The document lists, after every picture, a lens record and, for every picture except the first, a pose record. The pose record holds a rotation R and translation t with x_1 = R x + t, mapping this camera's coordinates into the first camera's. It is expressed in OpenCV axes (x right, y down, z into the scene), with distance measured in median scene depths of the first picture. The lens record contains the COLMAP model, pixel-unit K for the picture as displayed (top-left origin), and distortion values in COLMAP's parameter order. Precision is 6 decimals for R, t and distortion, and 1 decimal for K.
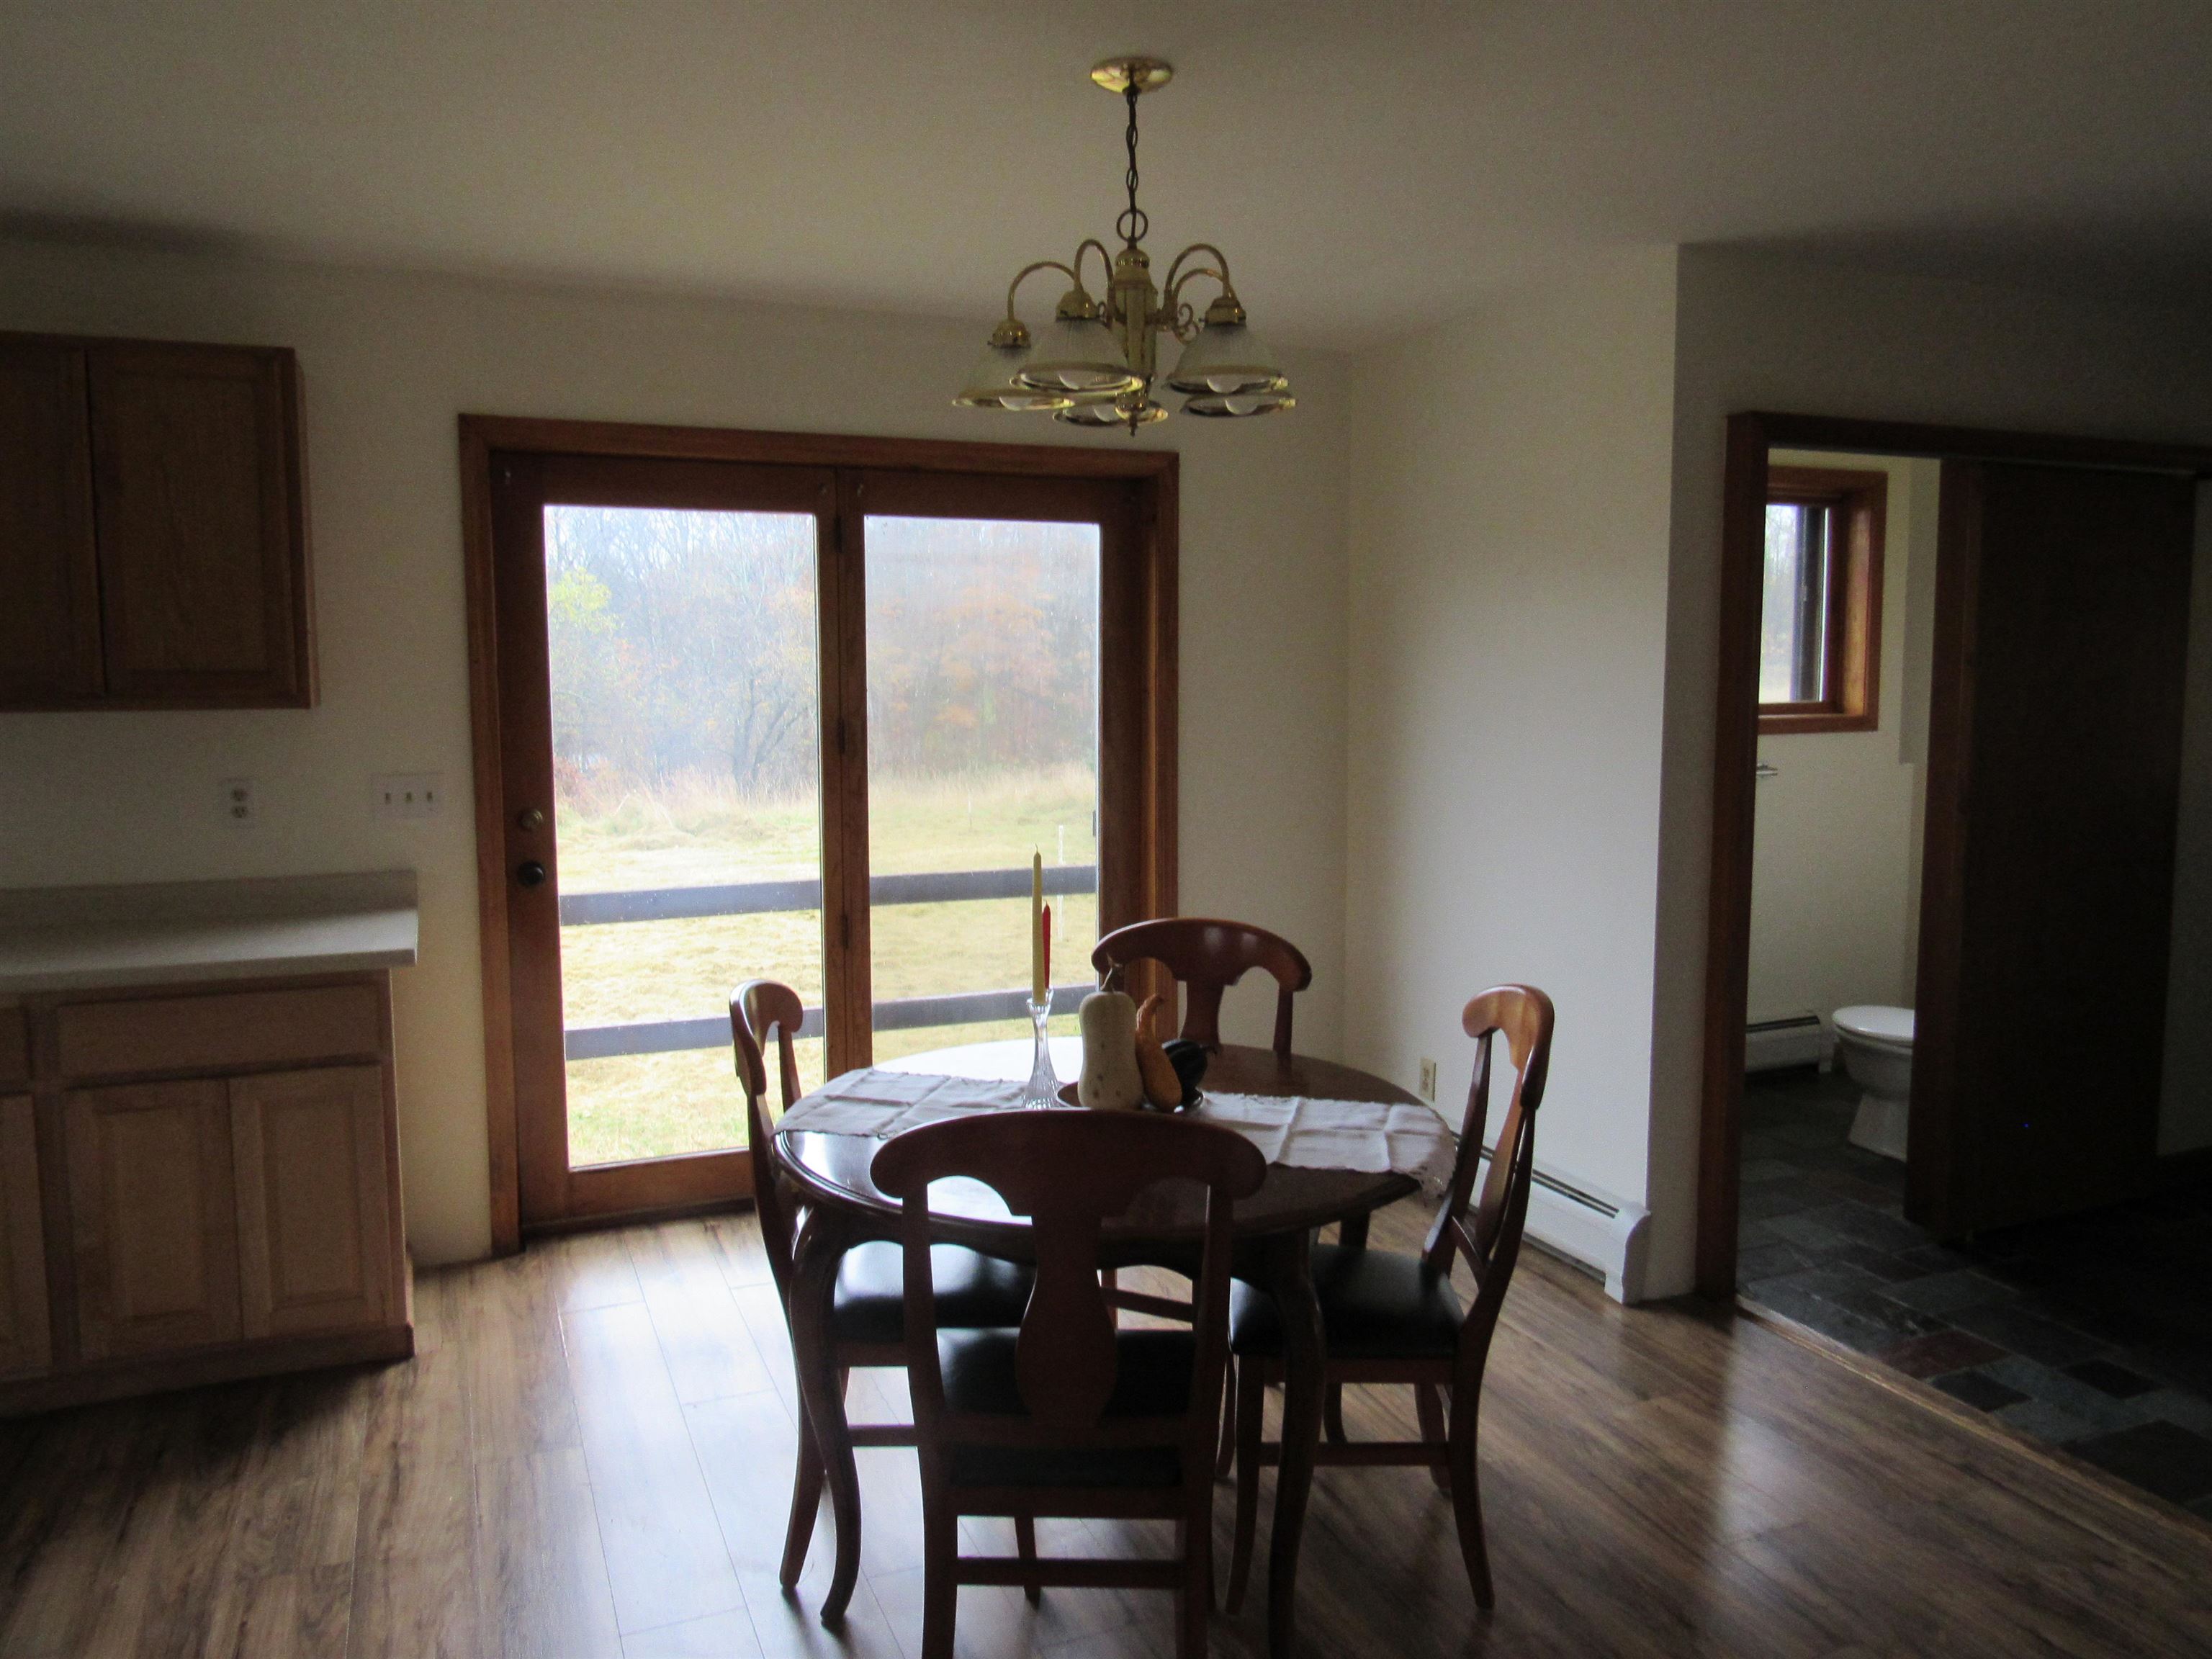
lens RADIAL K [[1570.1, 0, 1103.7], [0, 1570.1, 818.6], [0, 0, 1]] dist [-0.018464, 0.002199]
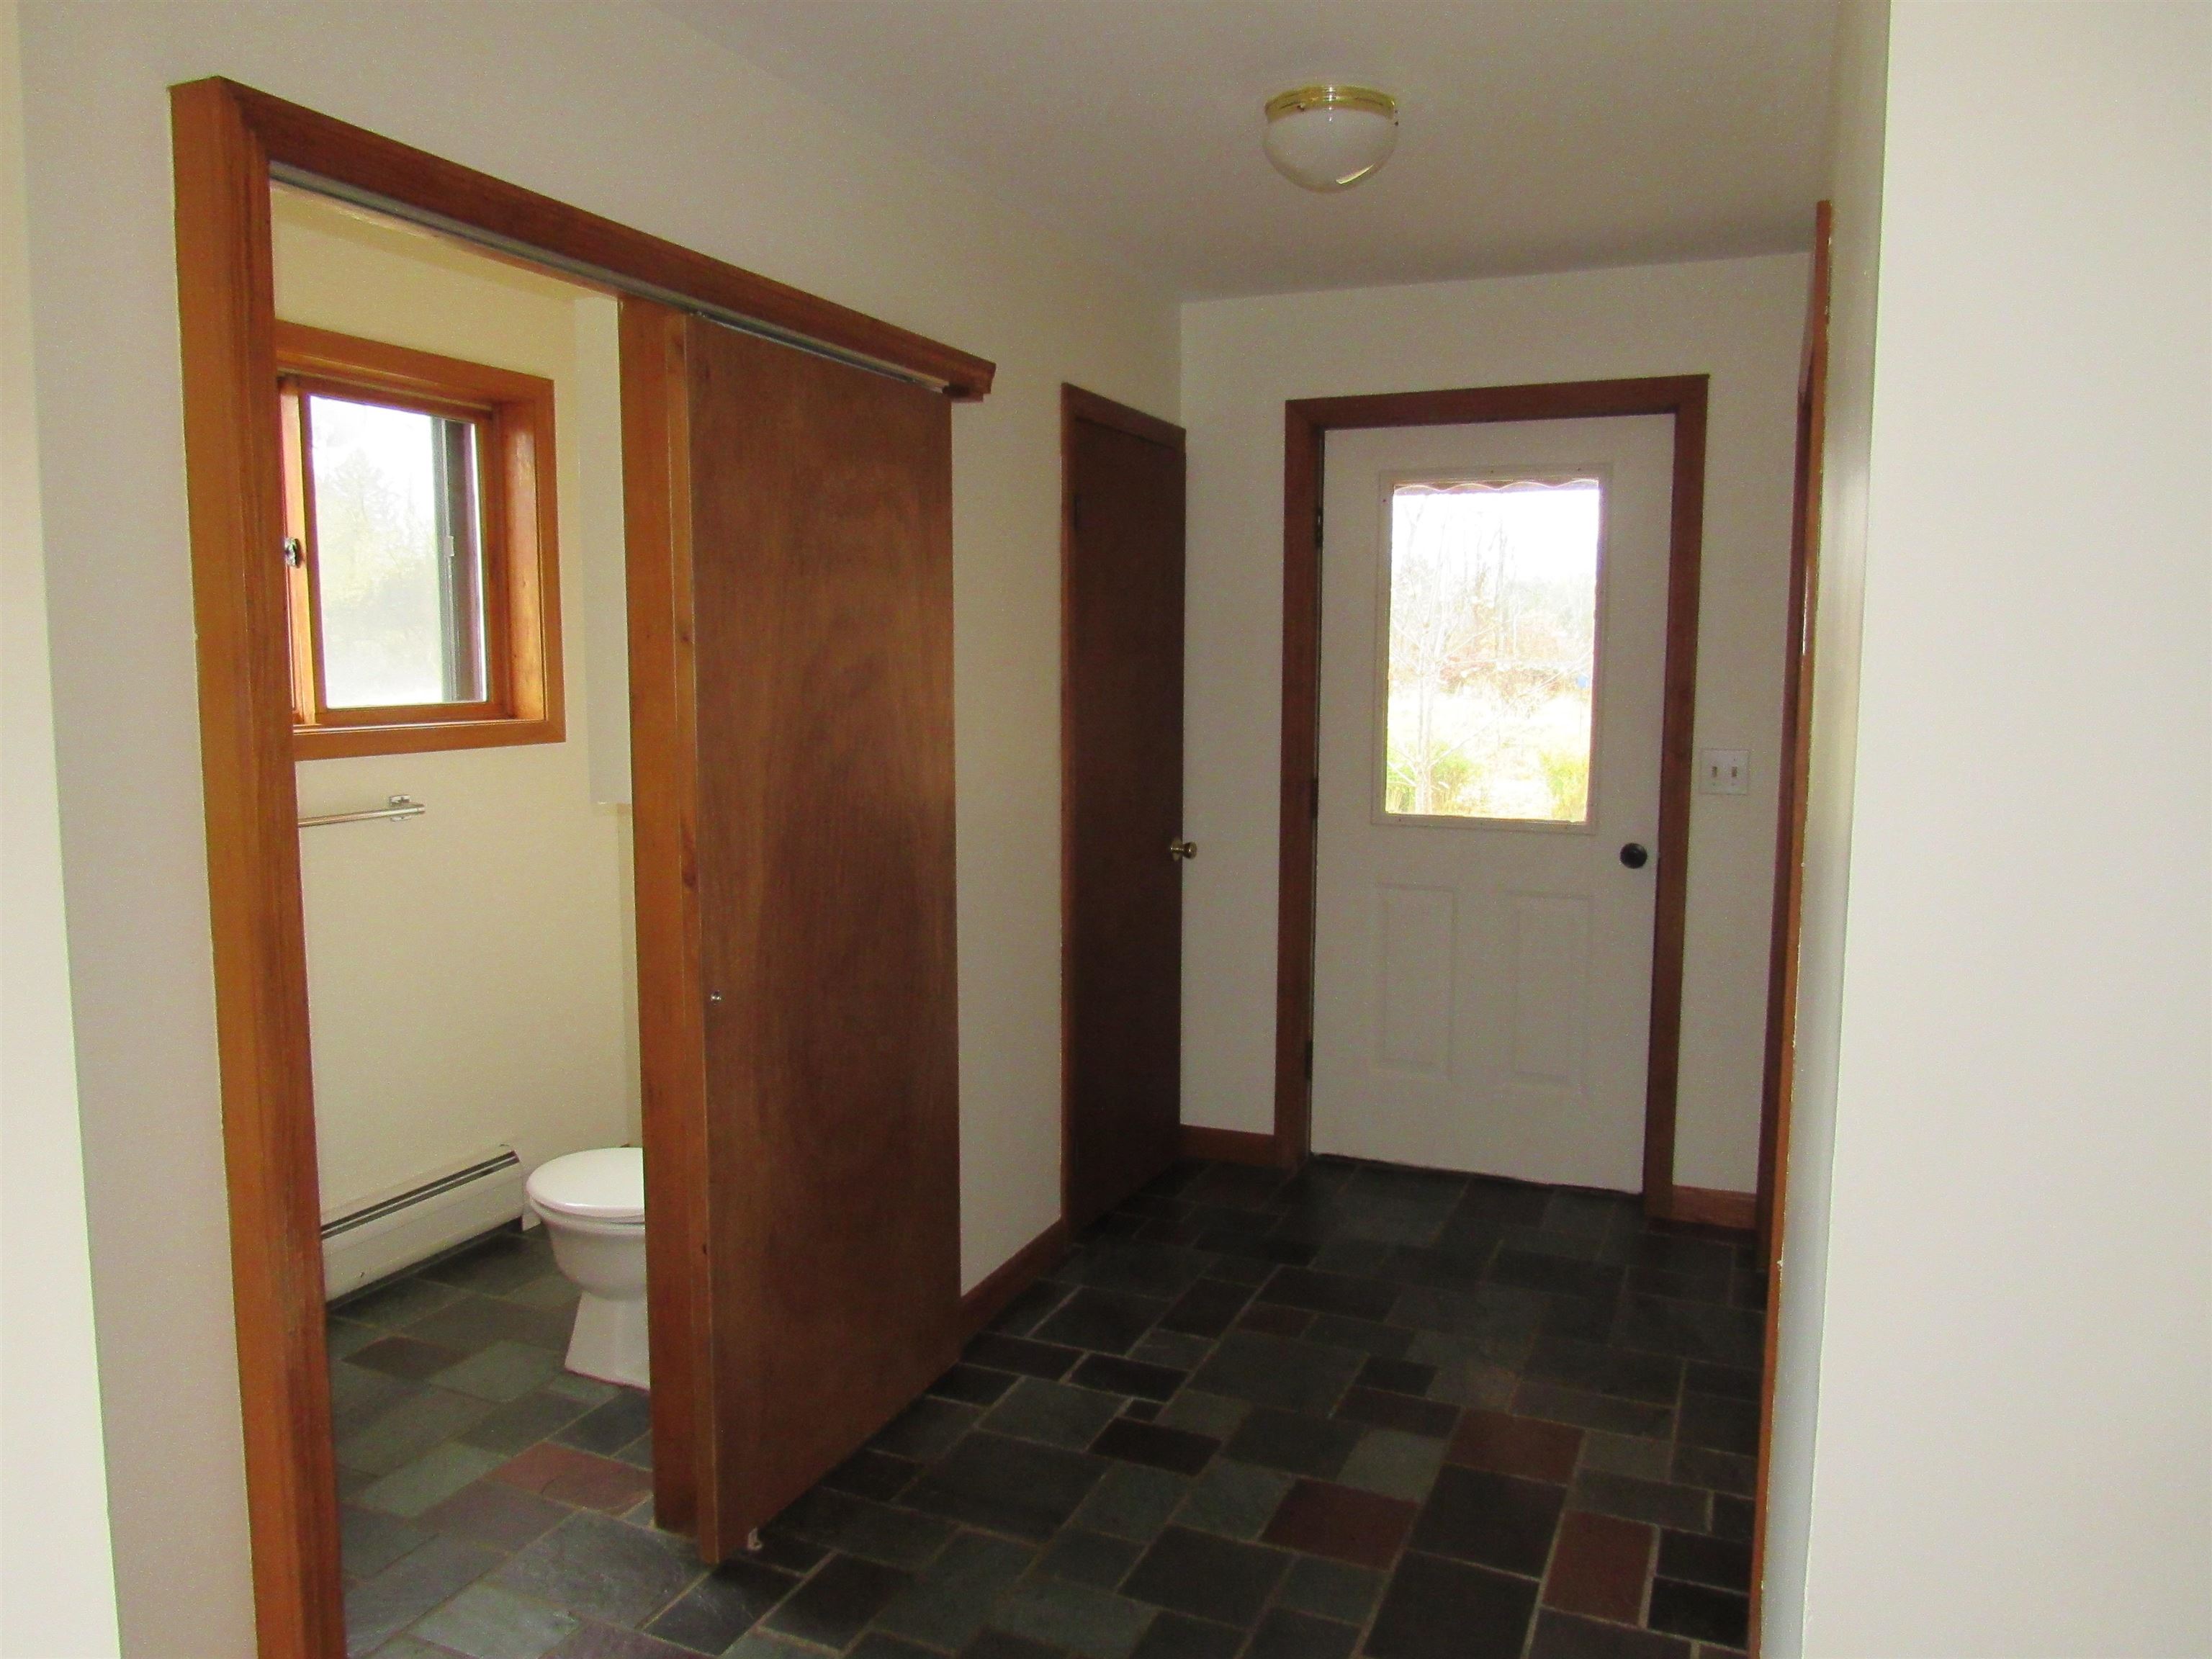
lens RADIAL K [[1570.1, 0, 1103.7], [0, 1570.1, 818.6], [0, 0, 1]] dist [-0.018464, 0.002199]
pose [[0.711558, -0.066644, 0.699460, 0.303593], [0.065472, 0.997449, 0.028431, -0.045694], [-0.699570, 0.025565, 0.714106, 0.575114]]
